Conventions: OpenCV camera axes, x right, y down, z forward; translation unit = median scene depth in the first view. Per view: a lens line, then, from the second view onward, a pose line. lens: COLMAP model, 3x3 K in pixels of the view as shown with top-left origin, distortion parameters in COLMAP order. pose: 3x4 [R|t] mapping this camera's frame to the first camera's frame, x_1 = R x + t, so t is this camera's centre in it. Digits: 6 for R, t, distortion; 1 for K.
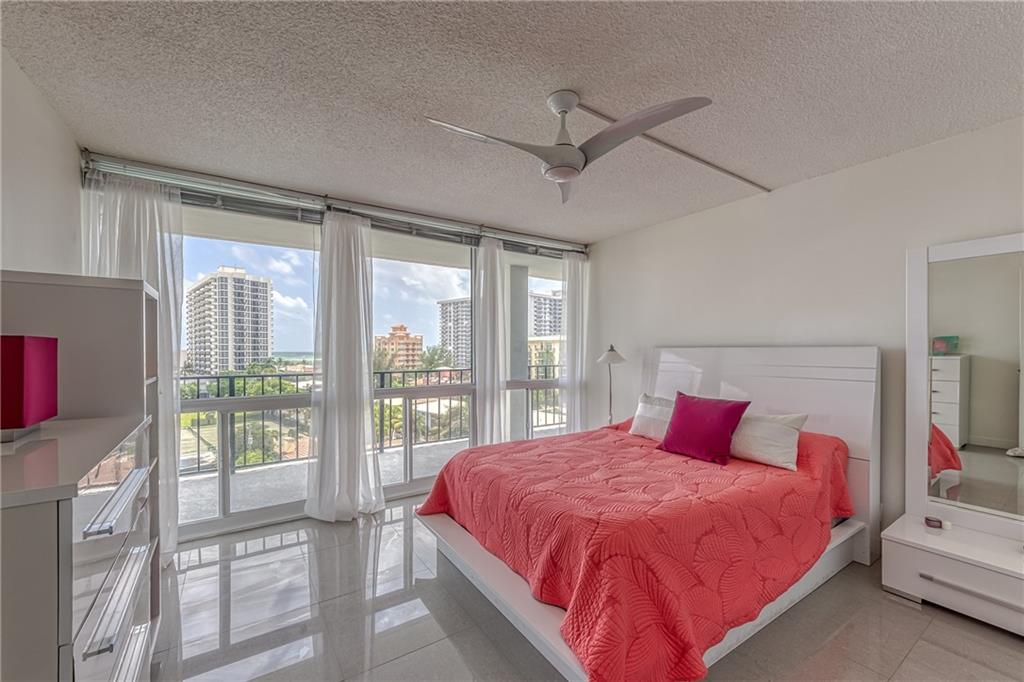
lens RADIAL K [[413.0, 0, 500.9], [0, 413.0, 356.7], [0, 0, 1]] dist [0.003281, -0.000587]
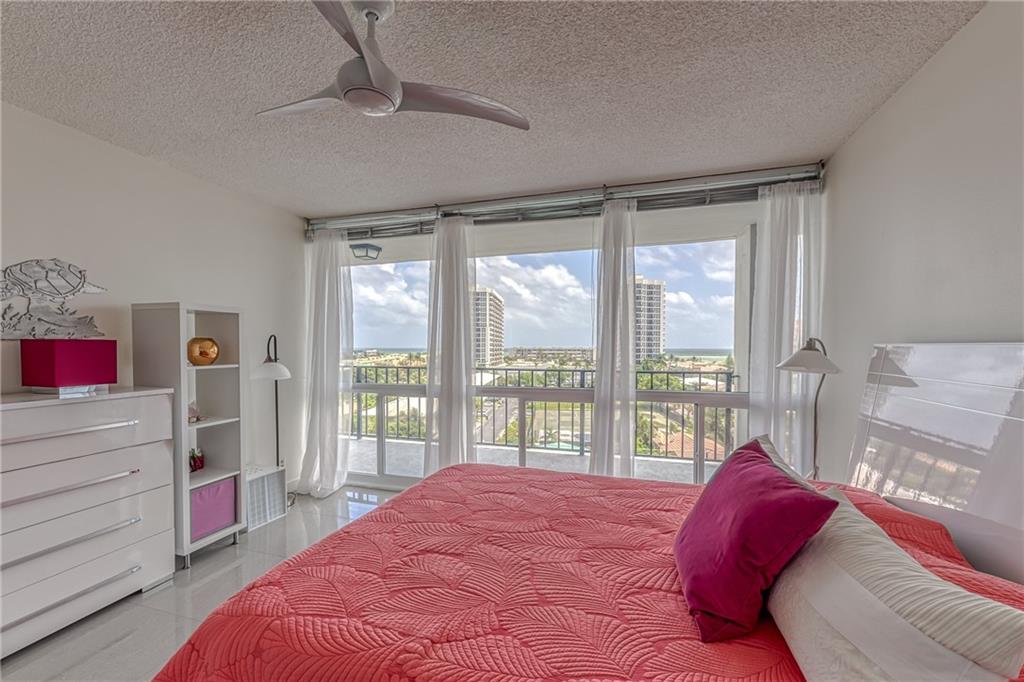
lens RADIAL K [[413.0, 0, 510.5], [0, 413.0, 359.0], [0, 0, 1]] dist [0.003281, -0.000587]
pose [[0.651405, 0.021395, -0.758428, 0.437122], [-0.011453, 0.999766, 0.018366, -0.004407], [0.758643, -0.003278, 0.651498, 0.353148]]
